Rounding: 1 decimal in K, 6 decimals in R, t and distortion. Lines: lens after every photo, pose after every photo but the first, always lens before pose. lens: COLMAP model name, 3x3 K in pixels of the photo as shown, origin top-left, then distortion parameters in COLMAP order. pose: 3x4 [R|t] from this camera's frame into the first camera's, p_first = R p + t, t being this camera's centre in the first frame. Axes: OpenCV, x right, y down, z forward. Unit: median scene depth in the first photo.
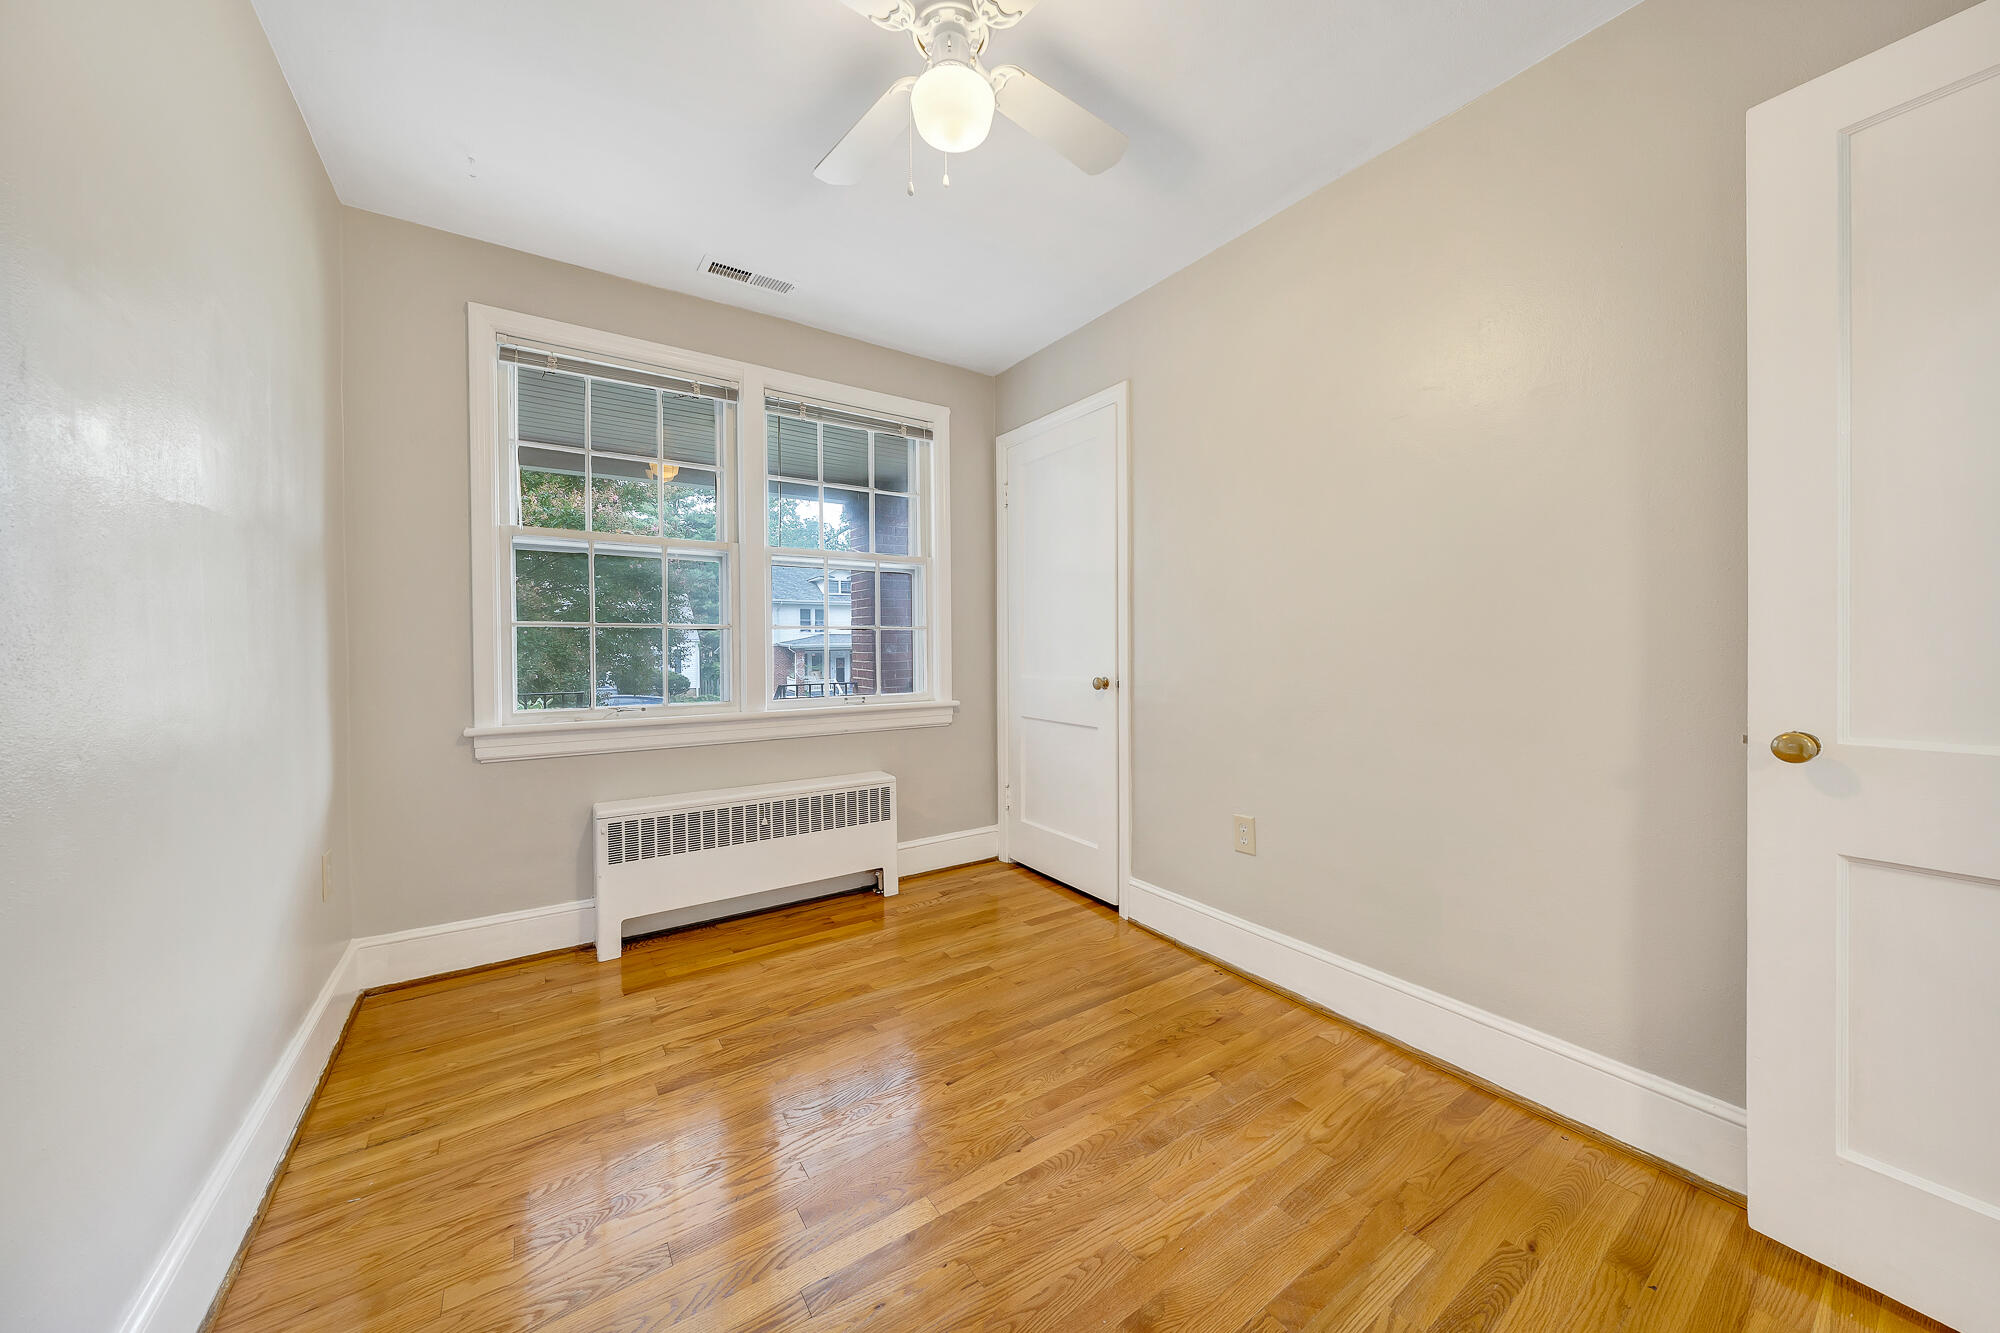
lens RADIAL K [[693.1, 0, 995.6], [0, 693.1, 653.4], [0, 0, 1]] dist [0.001323, -0.000031]
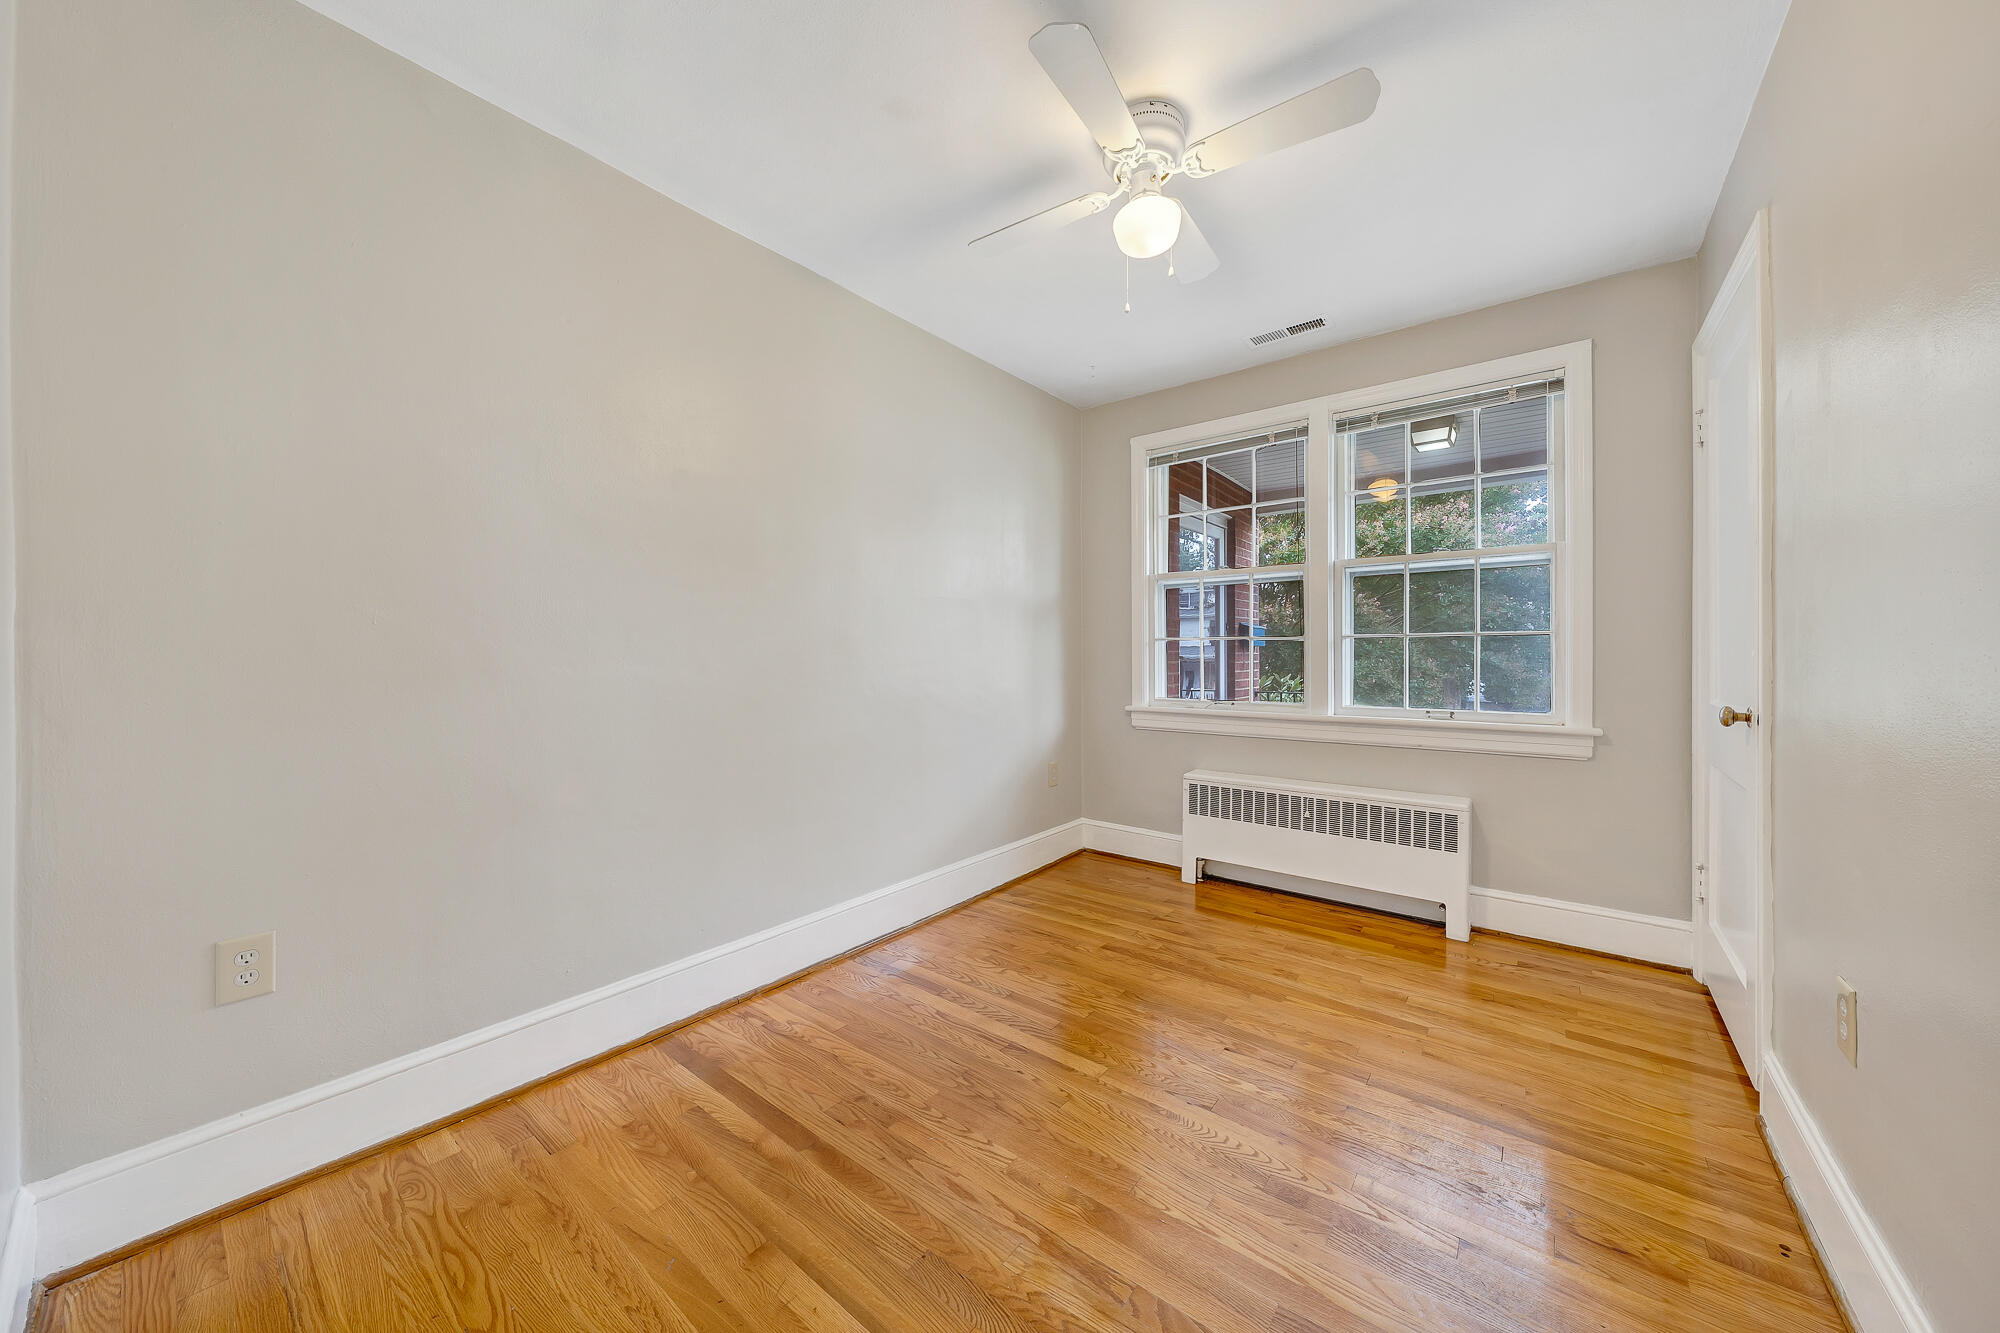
lens RADIAL K [[686.2, 0, 1000.2], [0, 686.2, 658.1], [0, 0, 1]] dist [-0.000737, -0.000067]
pose [[0.298553, 0.000363, -0.954393, 0.568092], [-0.017806, 0.999828, -0.005190, 0.010716], [0.954227, 0.018544, 0.298508, 0.214401]]
